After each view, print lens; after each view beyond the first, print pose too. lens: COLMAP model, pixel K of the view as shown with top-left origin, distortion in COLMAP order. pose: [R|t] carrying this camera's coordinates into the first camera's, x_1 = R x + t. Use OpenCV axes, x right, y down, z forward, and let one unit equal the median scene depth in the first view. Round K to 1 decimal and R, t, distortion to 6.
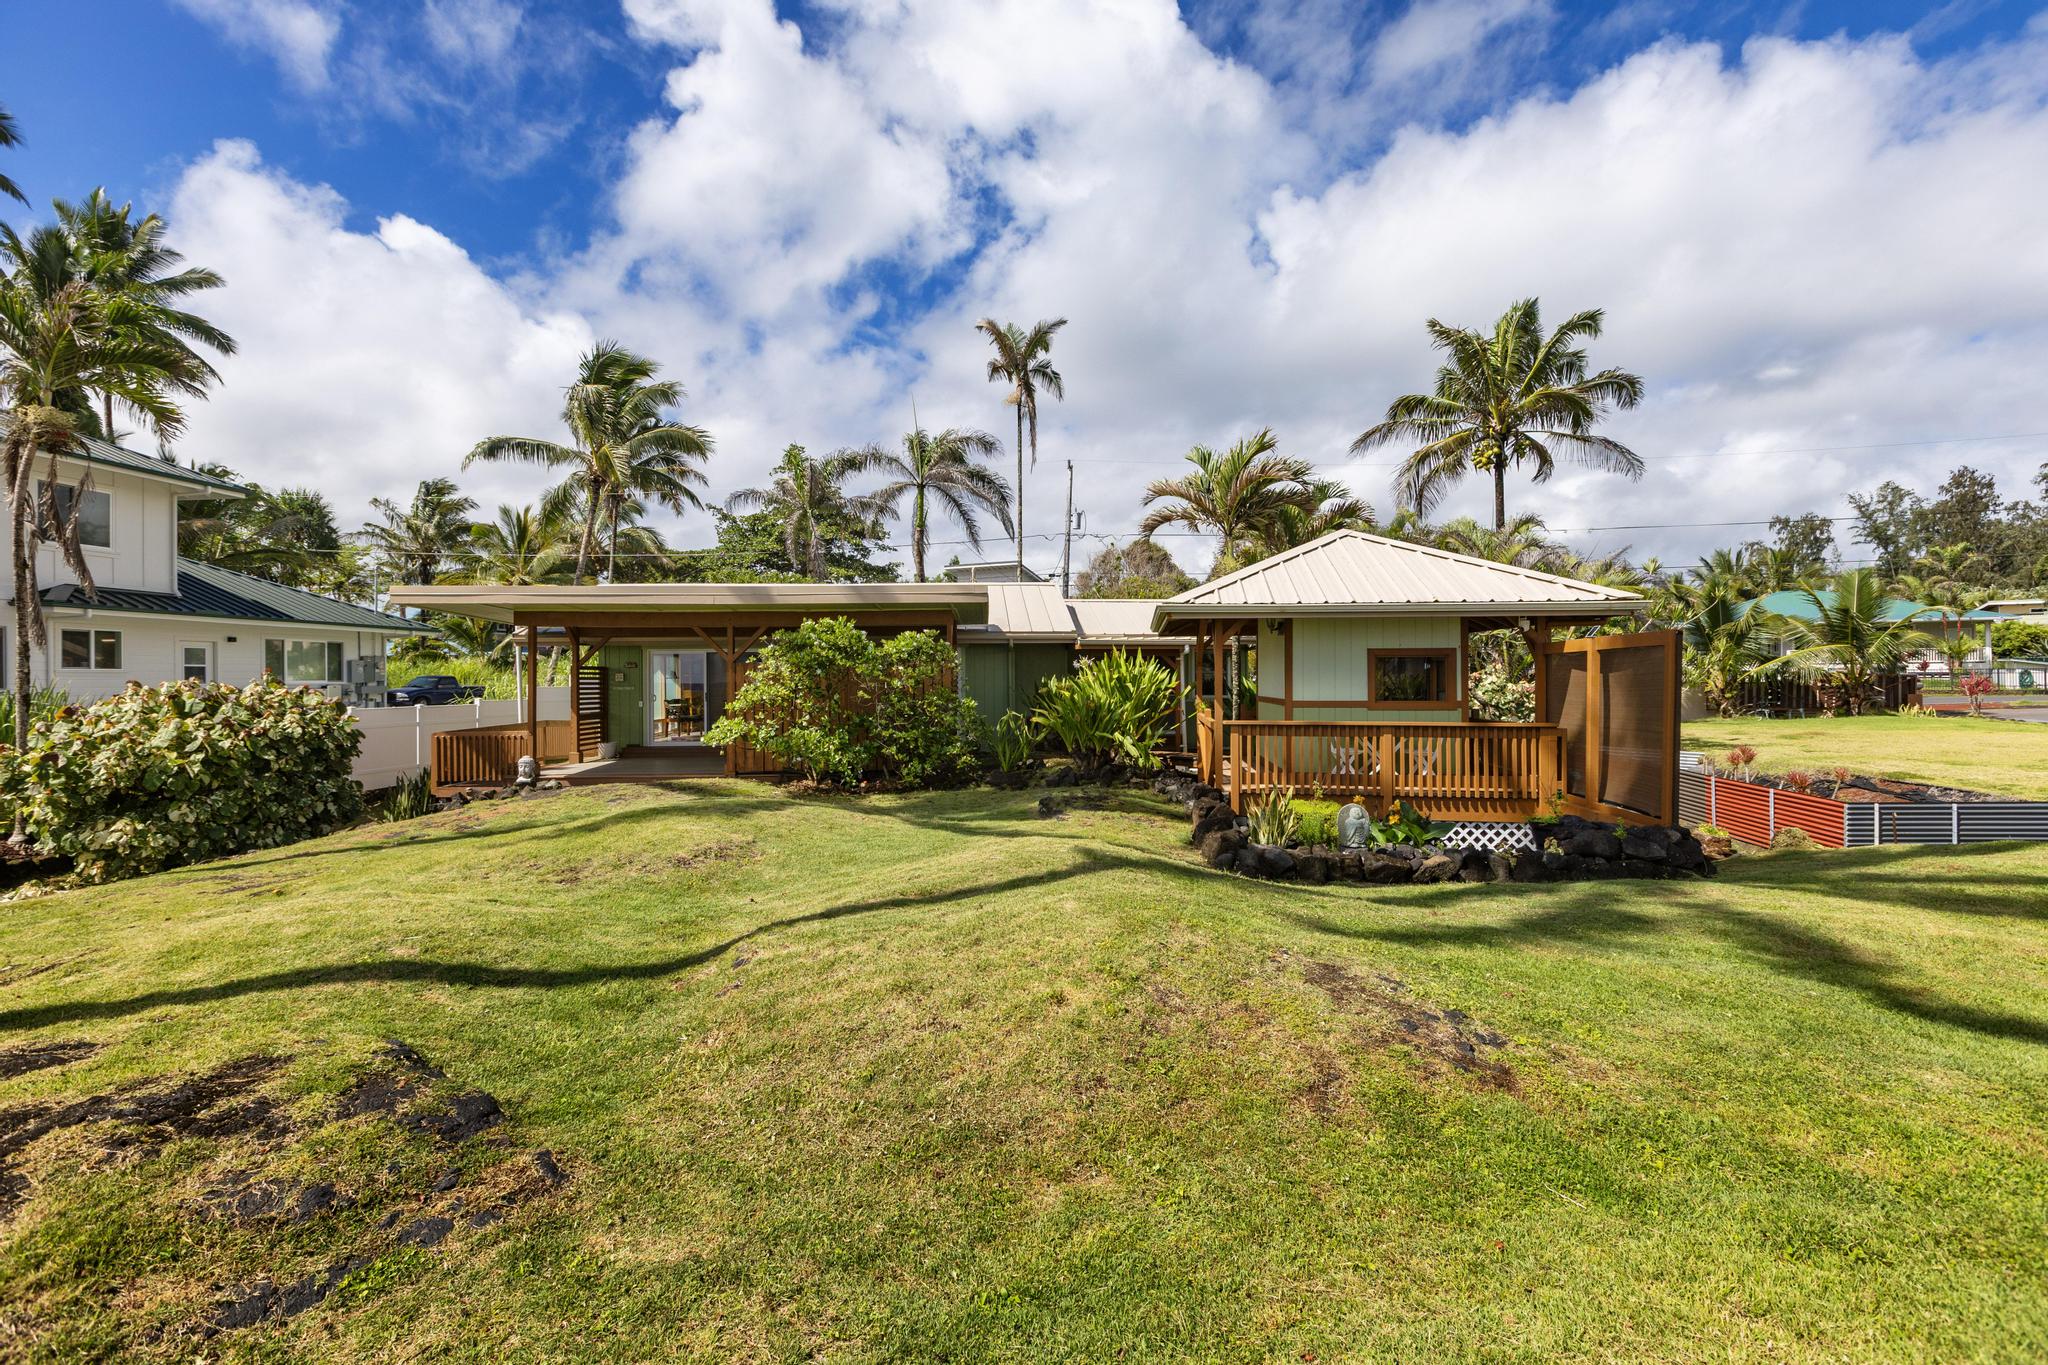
lens RADIAL K [[905.1, 0, 1024.0], [0, 905.1, 682.5], [0, 0, 1]] dist [0.019624, -0.010819]
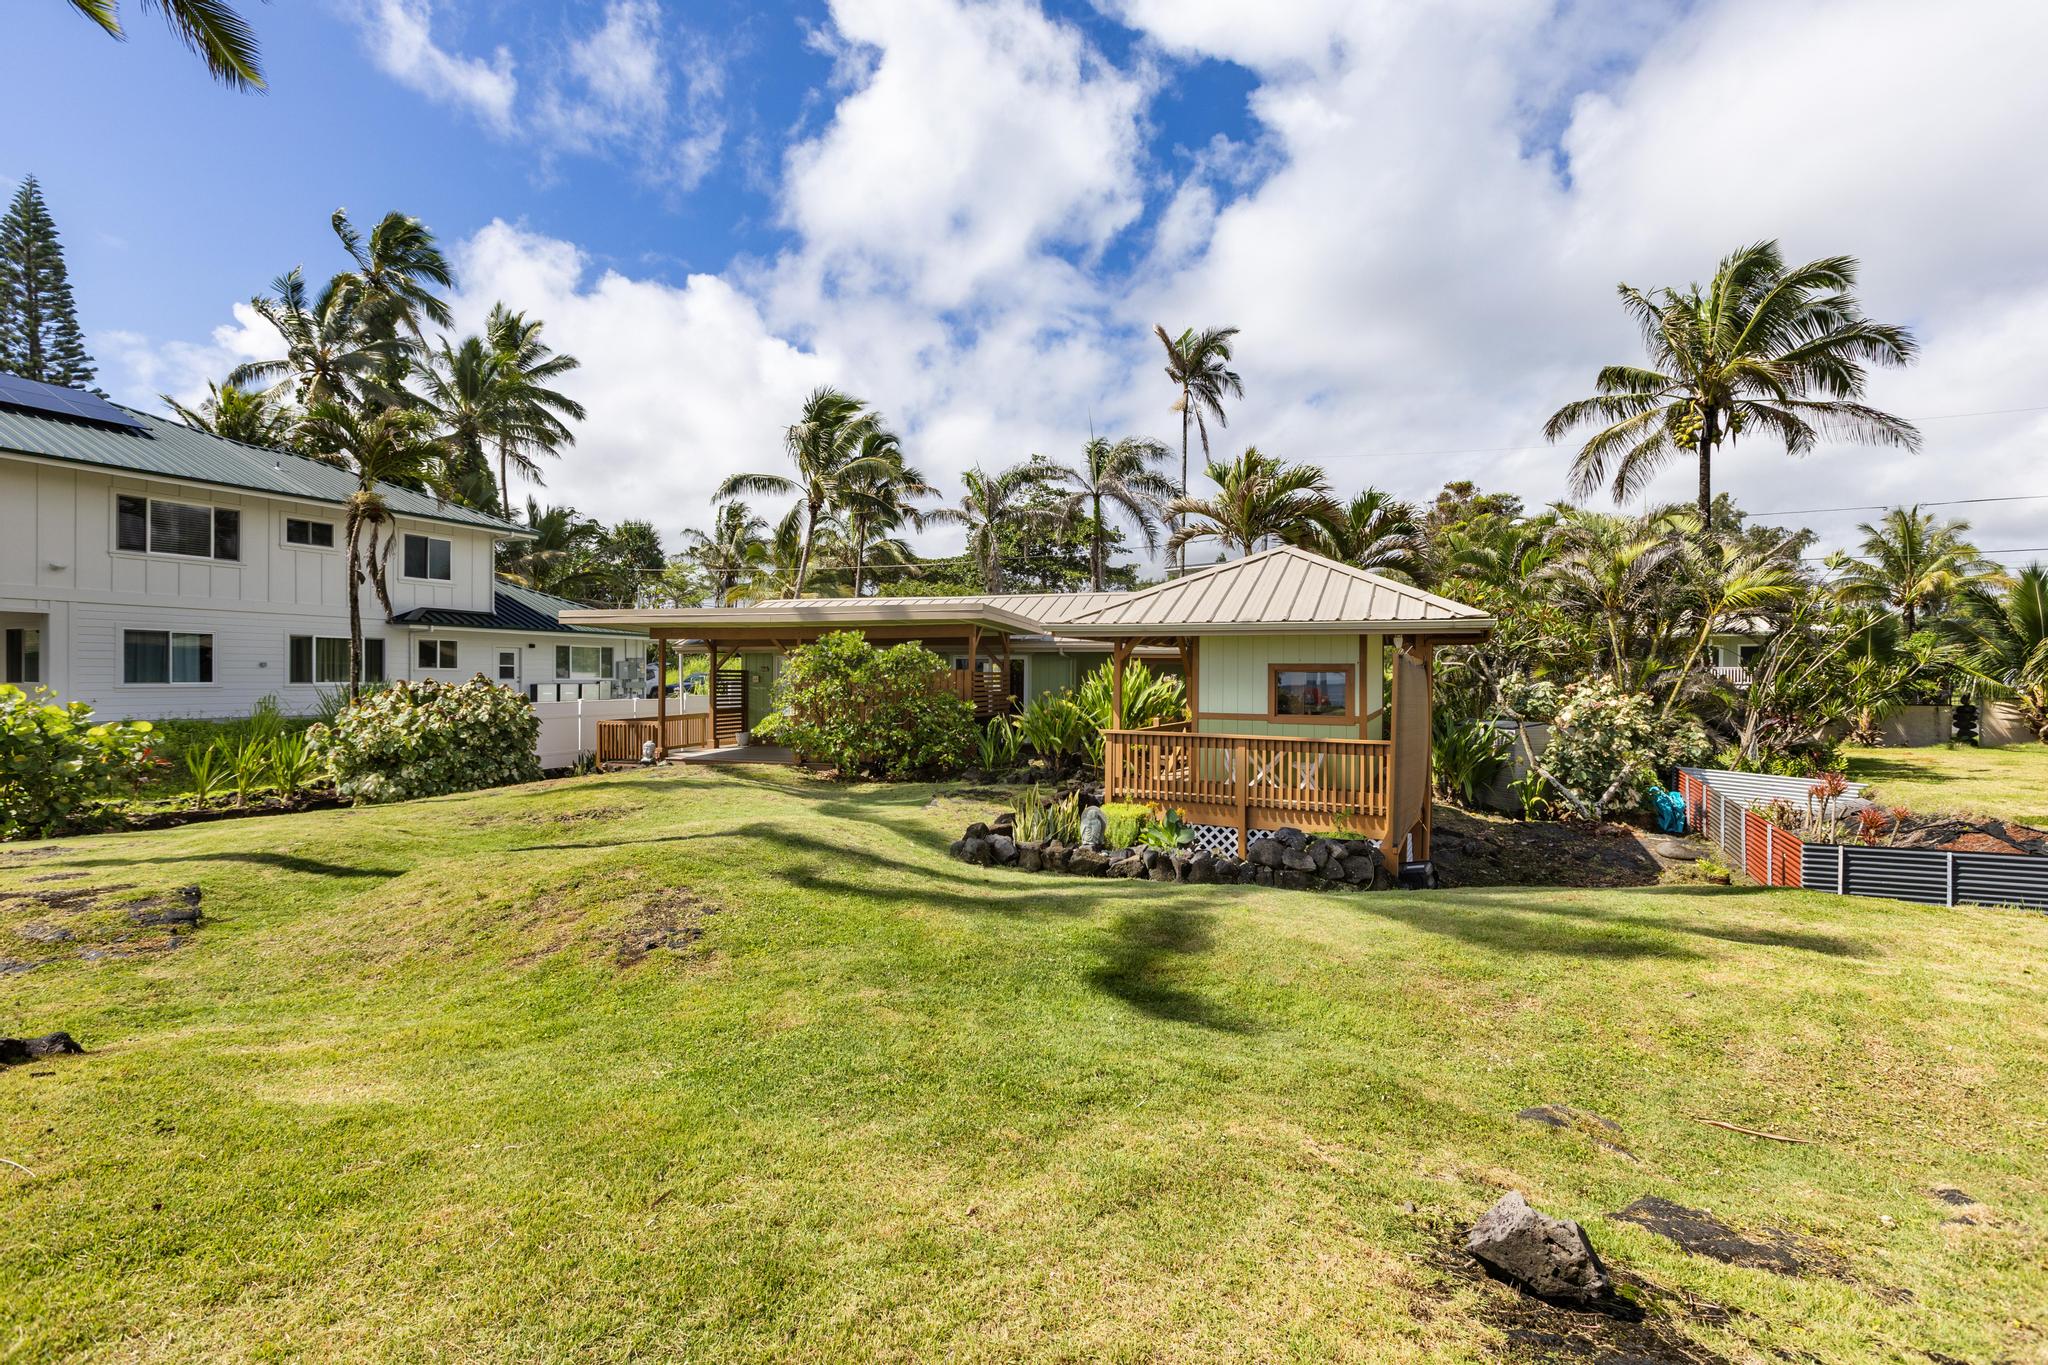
lens RADIAL K [[922.1, 0, 1025.8], [0, 922.1, 670.9], [0, 0, 1]] dist [0.003247, 0.000705]
pose [[0.948349, 0.009053, -0.317100, 0.252857], [-0.012393, 0.999887, -0.008518, -0.009273], [0.316987, 0.012008, 0.948354, -0.043562]]
